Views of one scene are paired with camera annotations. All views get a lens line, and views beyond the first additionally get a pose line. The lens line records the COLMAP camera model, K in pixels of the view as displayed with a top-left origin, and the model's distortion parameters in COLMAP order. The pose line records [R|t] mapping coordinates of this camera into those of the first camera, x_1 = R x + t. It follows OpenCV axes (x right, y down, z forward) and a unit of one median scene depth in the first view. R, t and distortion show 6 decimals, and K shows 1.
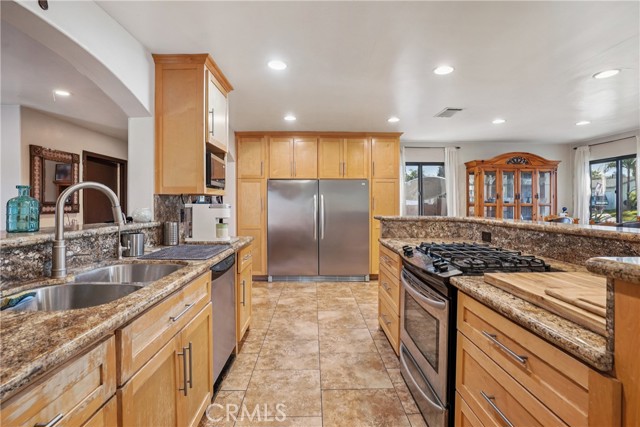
lens RADIAL K [[297.3, 0, 321.1], [0, 297.3, 212.9], [0, 0, 1]] dist [-0.002670, 0.000574]
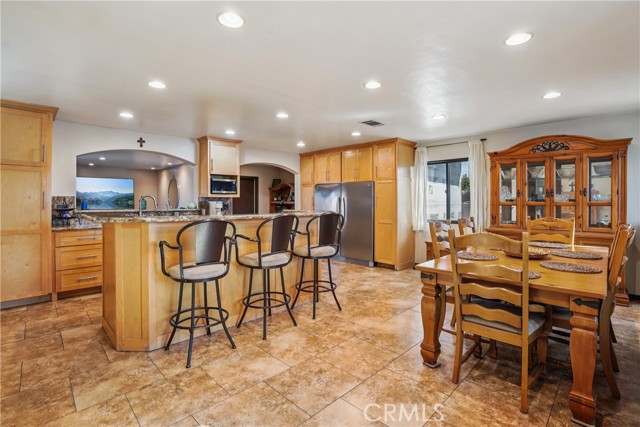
lens RADIAL K [[297.3, 0, 316.9], [0, 297.3, 210.8], [0, 0, 1]] dist [-0.002670, 0.000574]
pose [[0.681412, 0.025866, -0.731443, 0.820848], [-0.019720, 0.999661, 0.016979, -0.009590], [0.731634, 0.002854, 0.681692, 0.024544]]
